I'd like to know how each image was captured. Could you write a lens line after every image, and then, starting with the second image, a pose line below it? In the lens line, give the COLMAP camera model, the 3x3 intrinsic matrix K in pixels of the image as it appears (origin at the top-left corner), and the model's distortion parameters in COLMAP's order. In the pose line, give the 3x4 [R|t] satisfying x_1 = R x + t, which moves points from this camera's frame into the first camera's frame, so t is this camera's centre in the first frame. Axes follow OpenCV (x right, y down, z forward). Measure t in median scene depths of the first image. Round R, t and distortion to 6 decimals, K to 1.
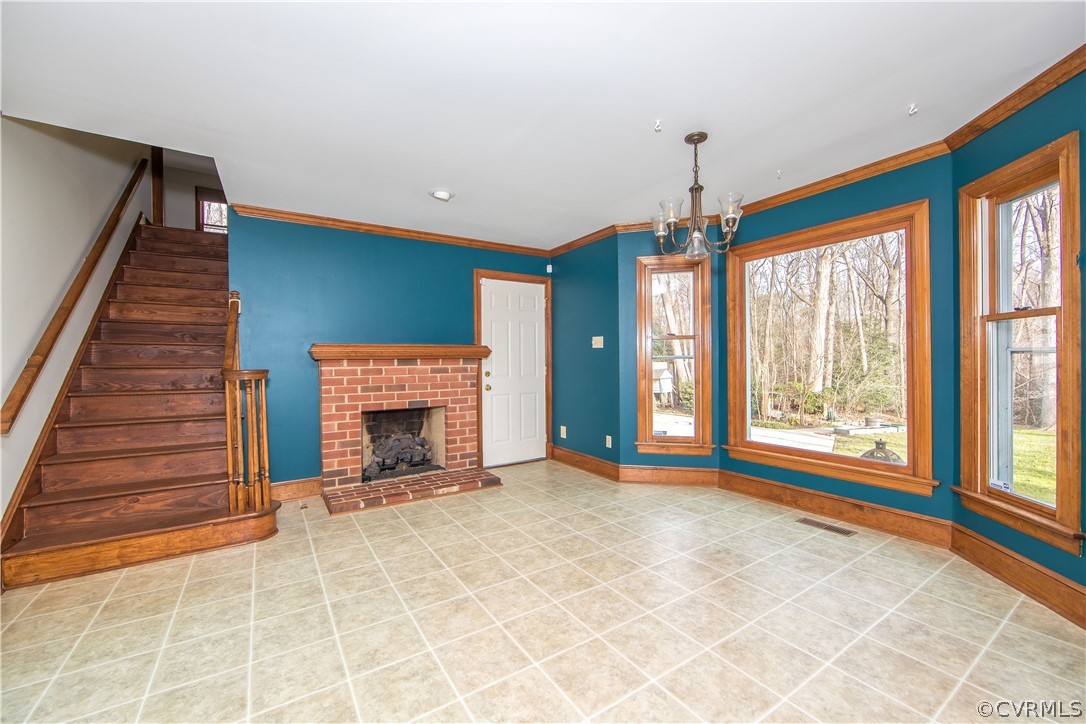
lens RADIAL K [[429.5, 0, 540.2], [0, 429.5, 364.6], [0, 0, 1]] dist [-0.007485, 0.001198]
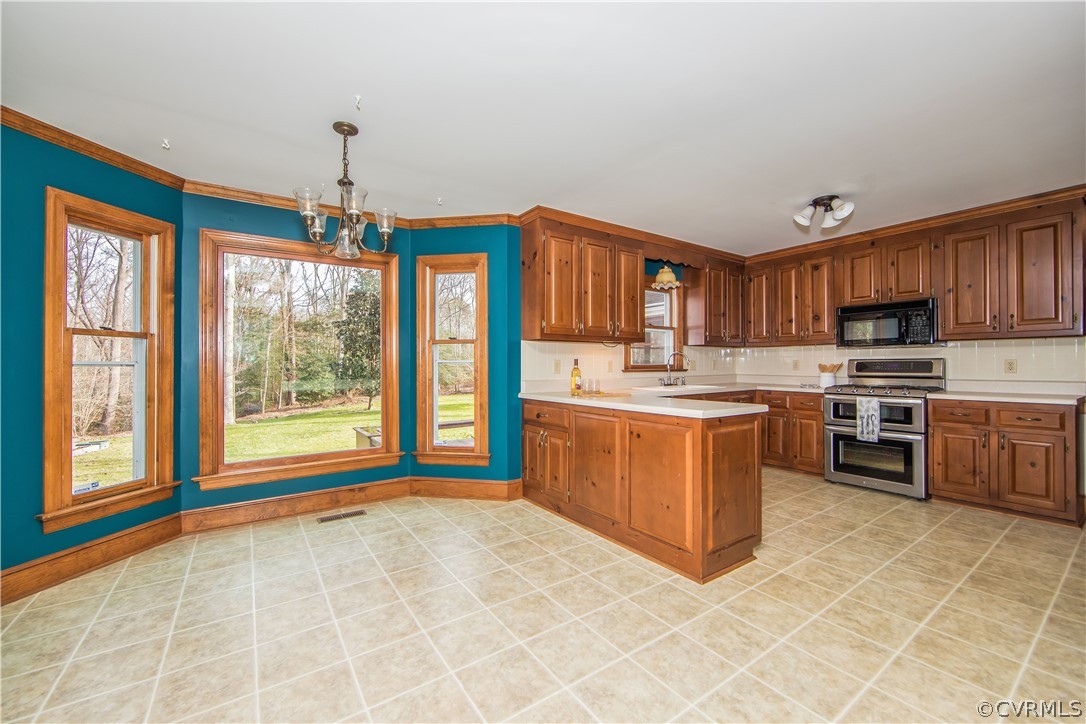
lens RADIAL K [[429.5, 0, 541.1], [0, 429.5, 360.1], [0, 0, 1]] dist [-0.007485, 0.001198]
pose [[-0.024039, 0.019755, 0.999516, -0.513914], [0.013558, 0.999719, -0.019433, -0.000548], [-0.999619, 0.013084, -0.024300, 0.544483]]
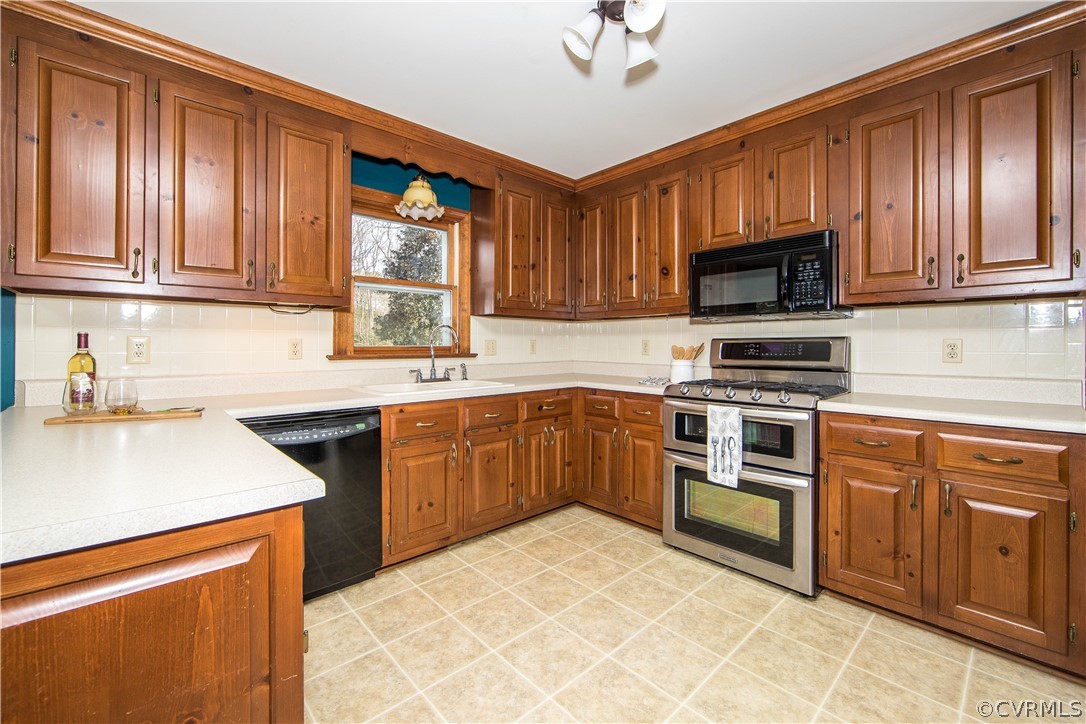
lens RADIAL K [[429.5, 0, 545.9], [0, 429.5, 343.1], [0, 0, 1]] dist [-0.007485, 0.001198]
pose [[-0.146270, 0.014983, 0.989131, -0.024979], [0.011711, 0.999841, -0.013413, -0.000313], [-0.989175, 0.009621, -0.146422, 0.040566]]
